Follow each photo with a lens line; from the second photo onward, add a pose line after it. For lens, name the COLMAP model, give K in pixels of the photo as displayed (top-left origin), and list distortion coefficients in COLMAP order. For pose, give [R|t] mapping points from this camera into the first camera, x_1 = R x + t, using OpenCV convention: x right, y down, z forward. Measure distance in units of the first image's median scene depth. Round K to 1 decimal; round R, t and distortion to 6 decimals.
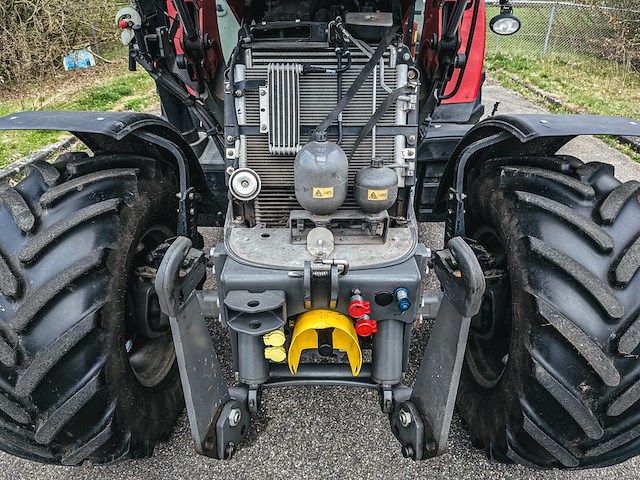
lens RADIAL K [[438.5, 0, 320.0], [0, 438.5, 240.0], [0, 0, 1]] dist [0.008190, -0.021671]
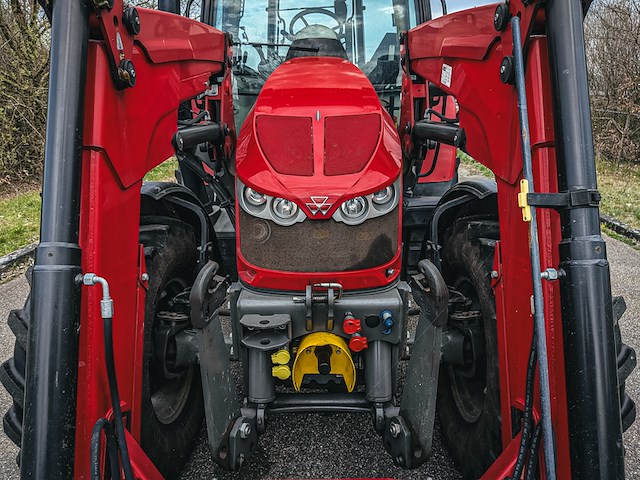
lens RADIAL K [[438.5, 0, 320.0], [0, 438.5, 240.0], [0, 0, 1]] dist [0.008190, -0.021671]
pose [[0.999950, -0.008736, 0.004932, -0.001709], [0.009561, 0.978732, -0.204918, 0.150966], [-0.003037, 0.204955, 0.978767, -0.207557]]
